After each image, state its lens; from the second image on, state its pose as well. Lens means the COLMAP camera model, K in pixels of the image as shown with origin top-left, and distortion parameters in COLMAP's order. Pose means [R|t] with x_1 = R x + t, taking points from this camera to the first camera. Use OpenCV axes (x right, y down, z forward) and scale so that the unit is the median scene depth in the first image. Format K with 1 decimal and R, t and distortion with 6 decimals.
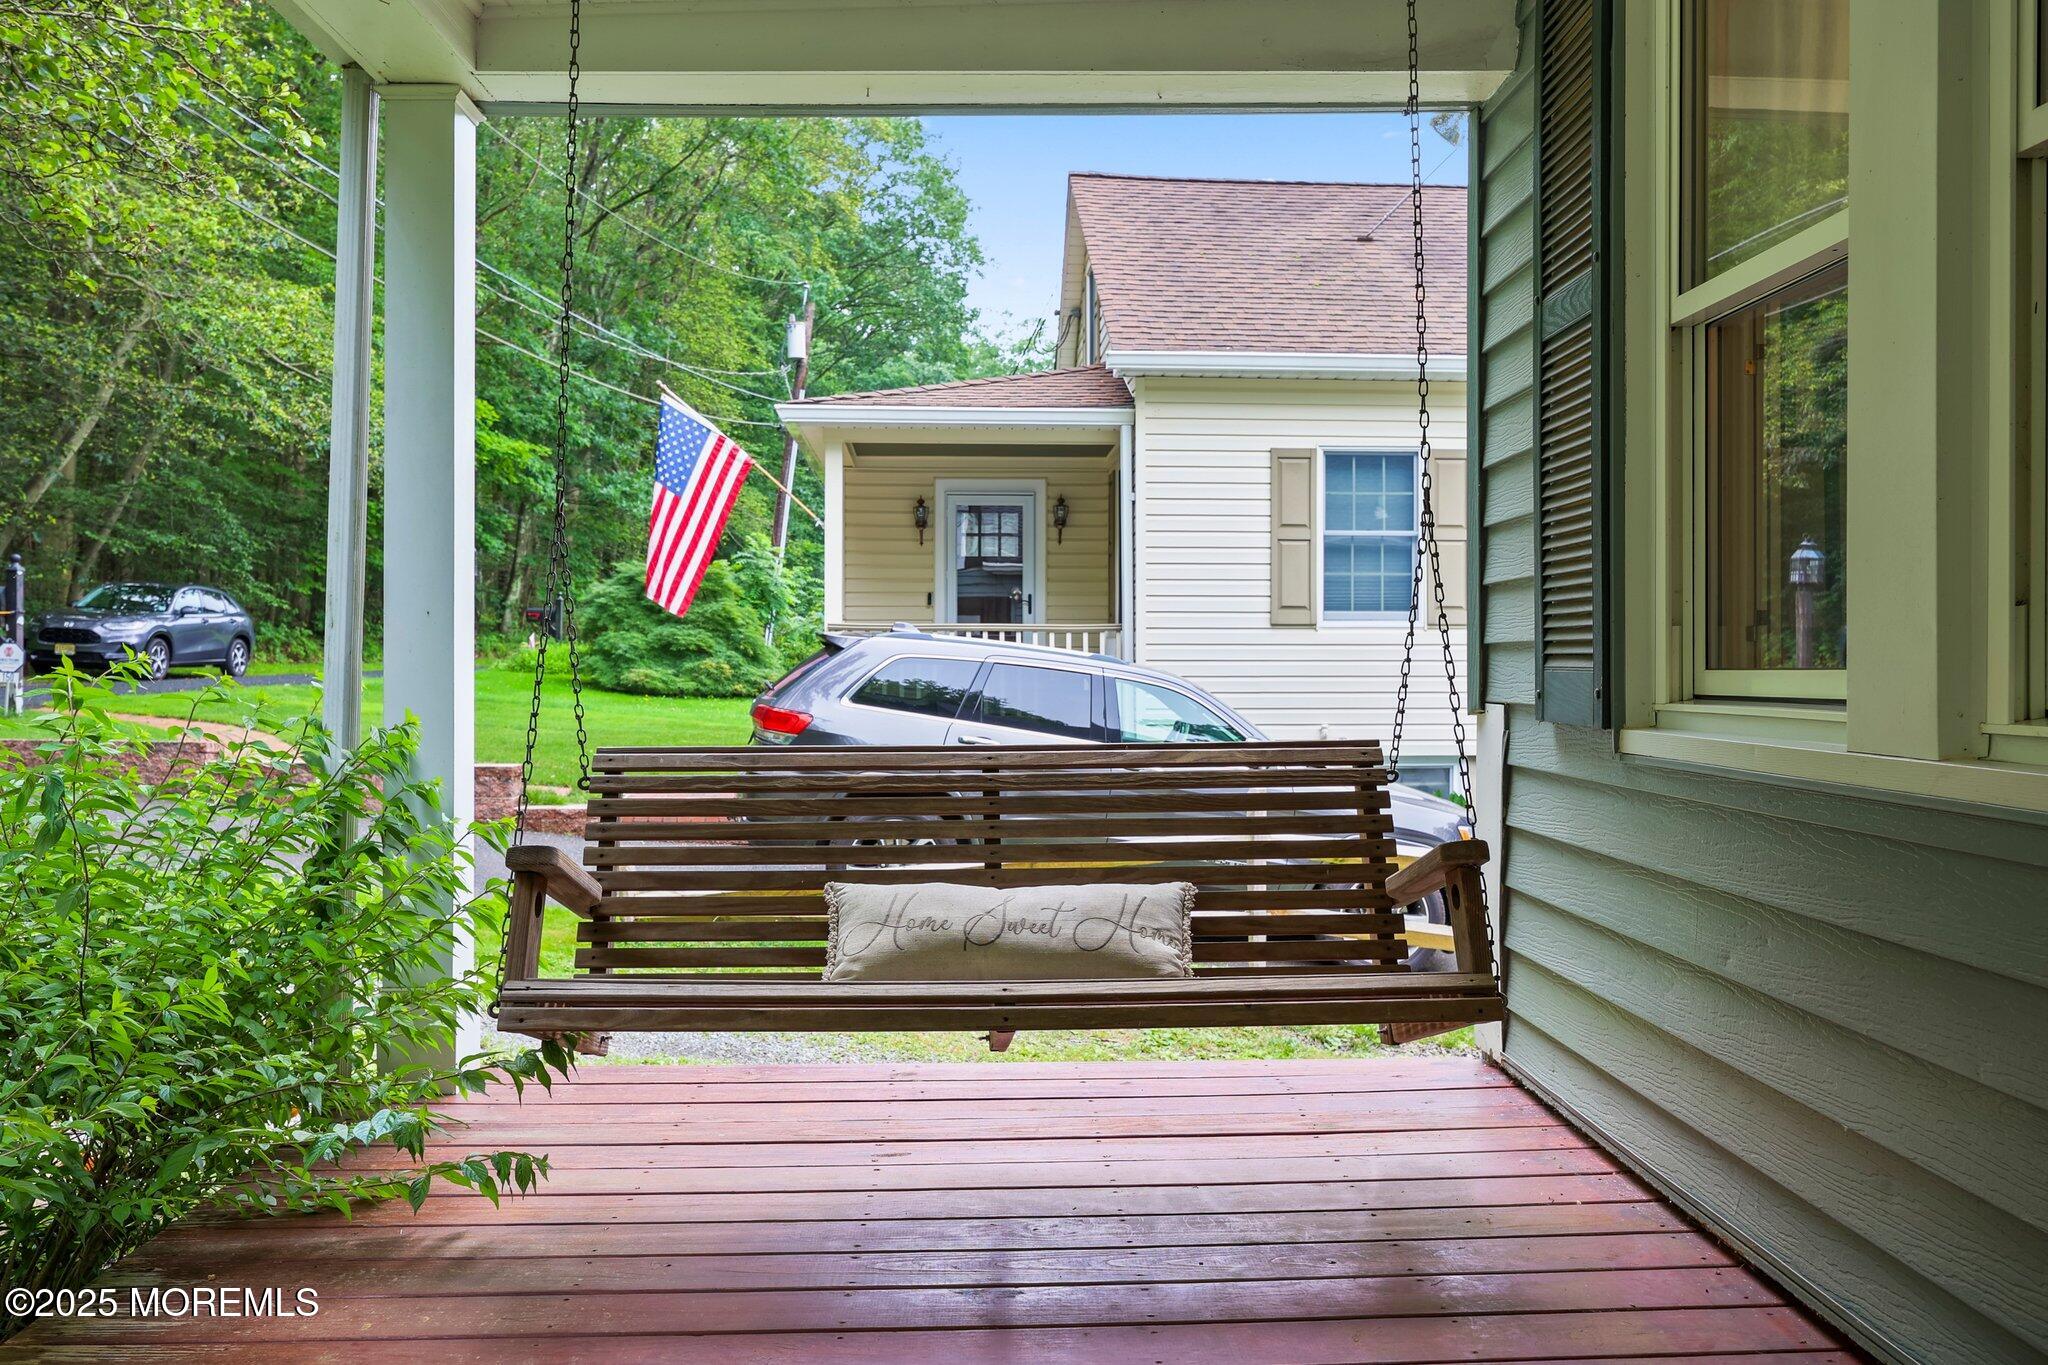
lens RADIAL K [[1653.6, 0, 1003.1], [0, 1653.6, 644.1], [0, 0, 1]] dist [0.000277, 0.006138]
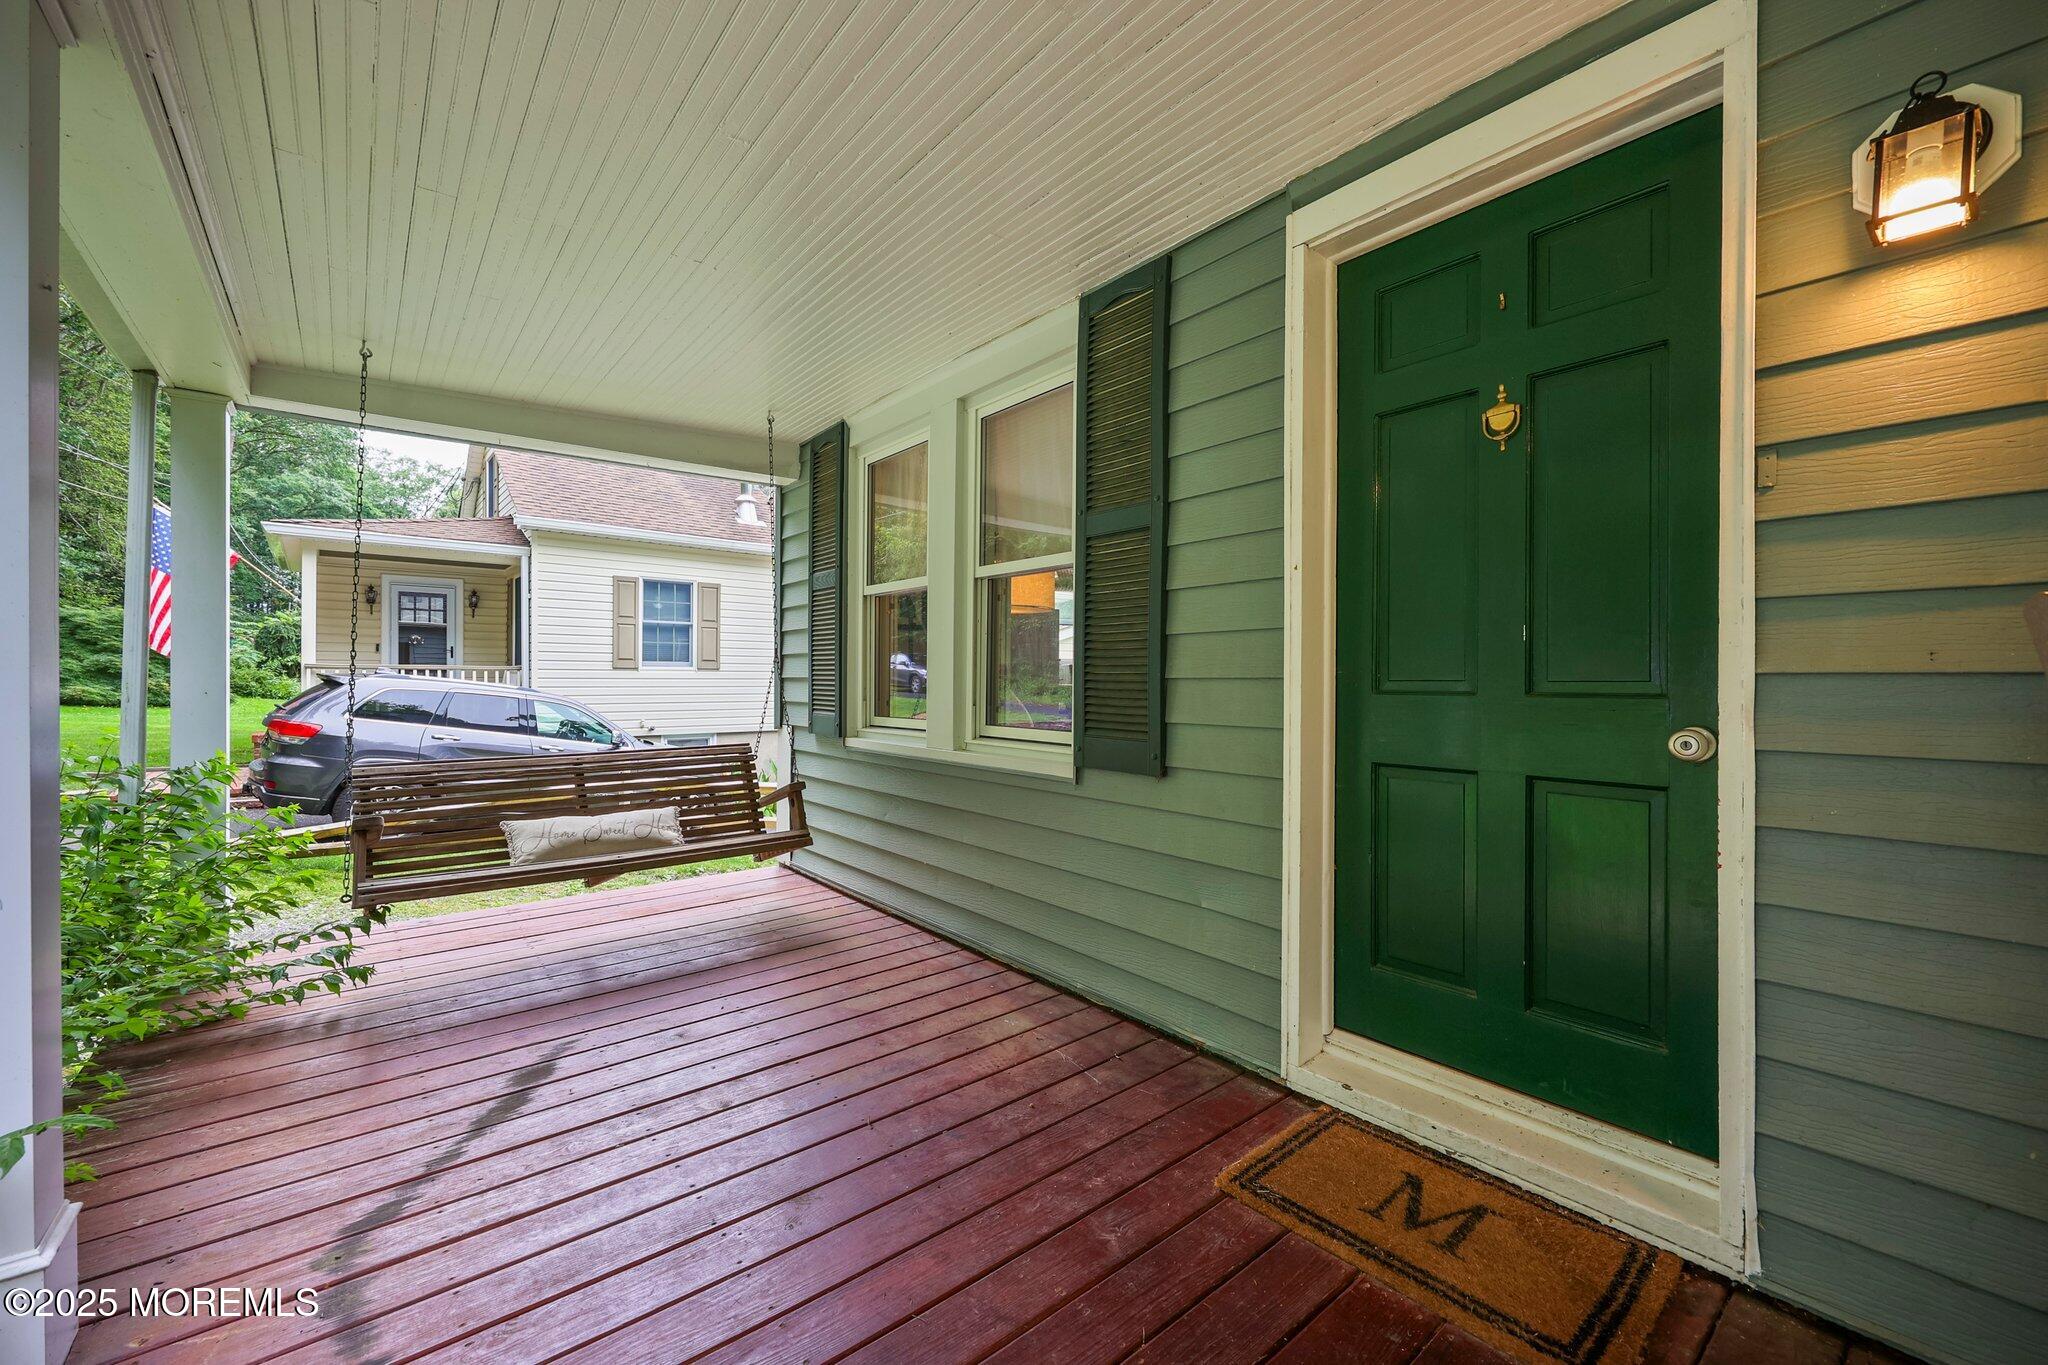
lens RADIAL K [[832.0, 0, 1036.7], [0, 832.0, 670.5], [0, 0, 1]] dist [-0.002387, 0.000961]
pose [[0.785165, 0.009770, 0.619209, -0.199429], [-0.011299, 0.999935, -0.001450, -0.051803], [-0.619183, -0.005858, 0.785225, -0.249199]]
